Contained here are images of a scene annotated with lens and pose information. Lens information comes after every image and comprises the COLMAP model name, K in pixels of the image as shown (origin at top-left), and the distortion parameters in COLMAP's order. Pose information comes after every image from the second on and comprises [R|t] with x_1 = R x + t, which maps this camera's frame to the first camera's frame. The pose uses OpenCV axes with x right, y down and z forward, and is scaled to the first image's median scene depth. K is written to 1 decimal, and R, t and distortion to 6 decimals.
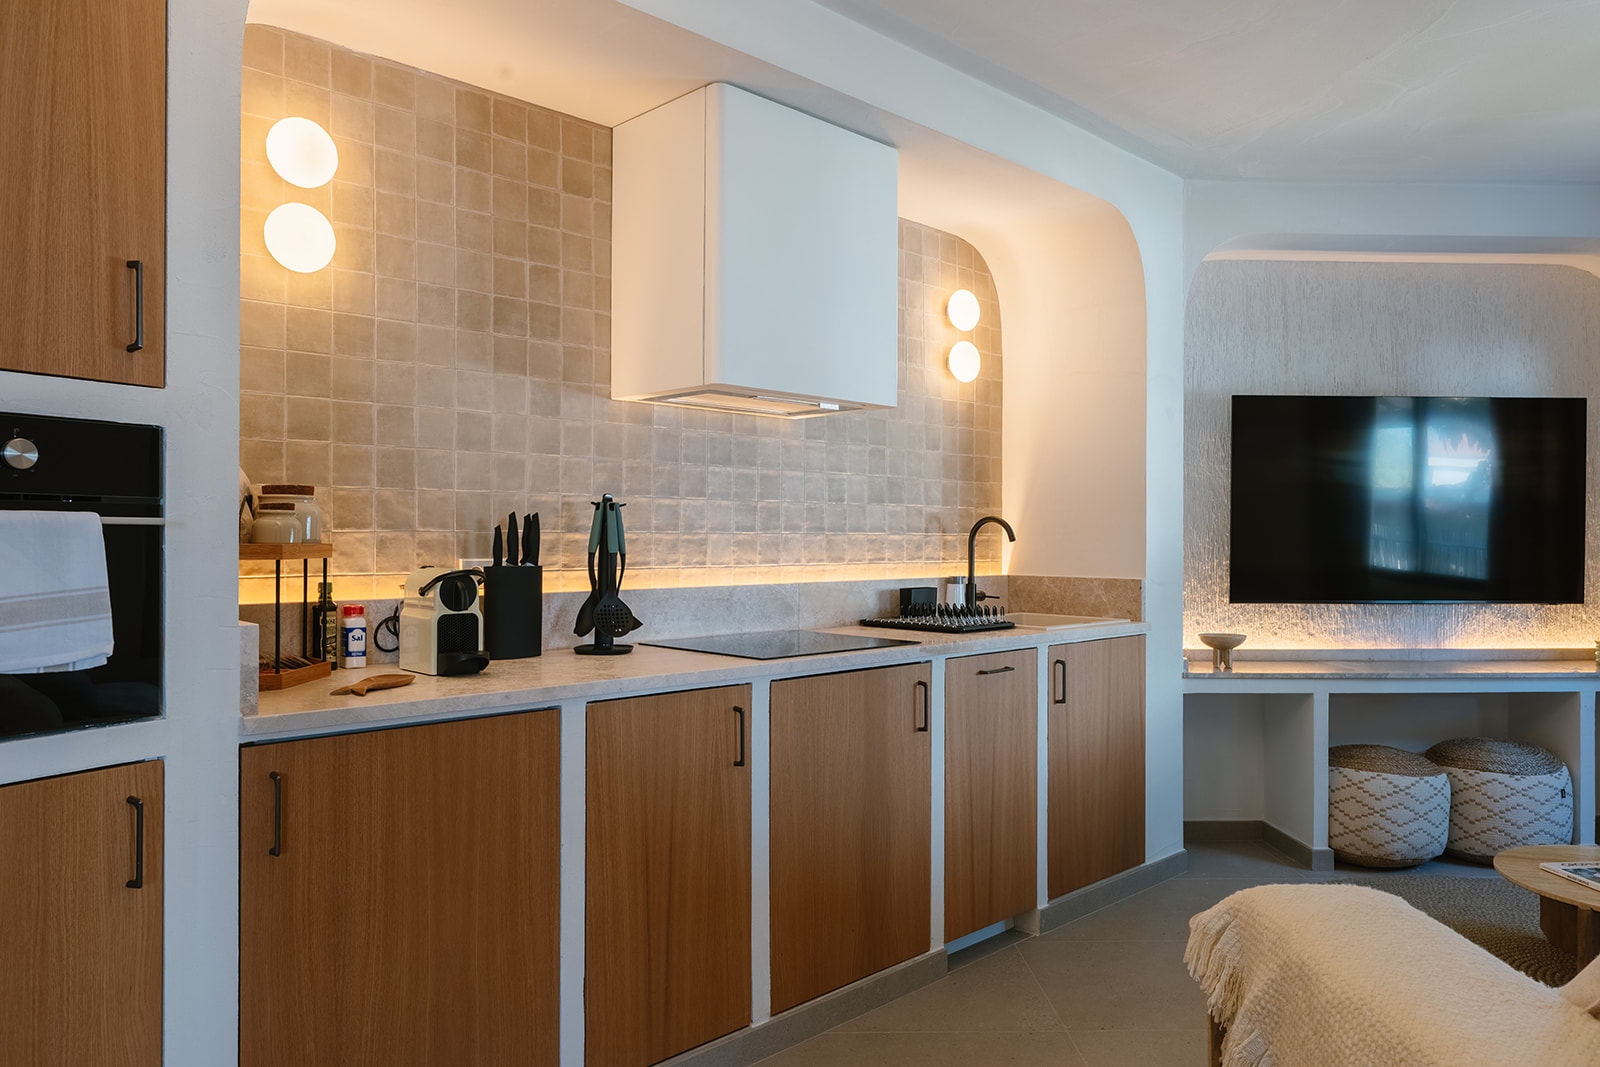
lens RADIAL K [[1109.3, 0, 800.0], [0, 1109.3, 527.7], [0, 0, 1]] dist [-0.002036, 0.001321]
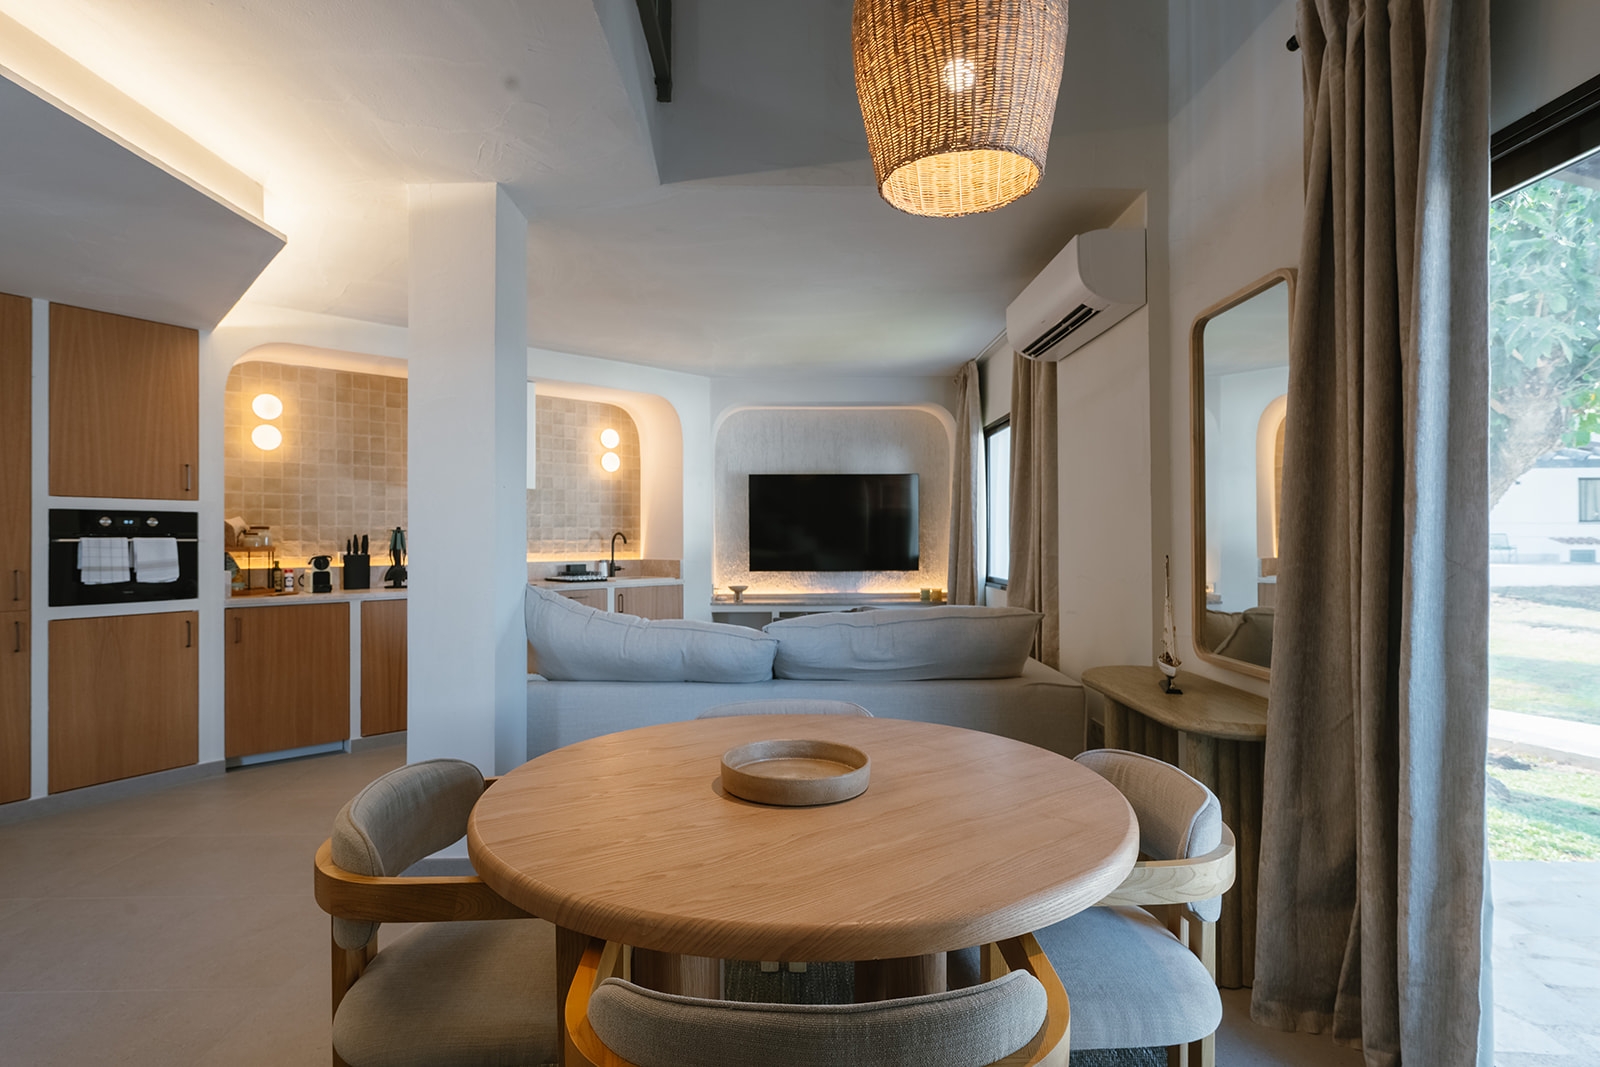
lens RADIAL K [[826.3, 0, 804.6], [0, 826.3, 529.3], [0, 0, 1]] dist [0.002056, -0.000118]
pose [[0.999874, -0.007810, -0.013840, 0.666808], [0.007748, 0.999960, -0.004560, -0.006755], [0.013875, 0.004452, 0.999894, -0.761022]]
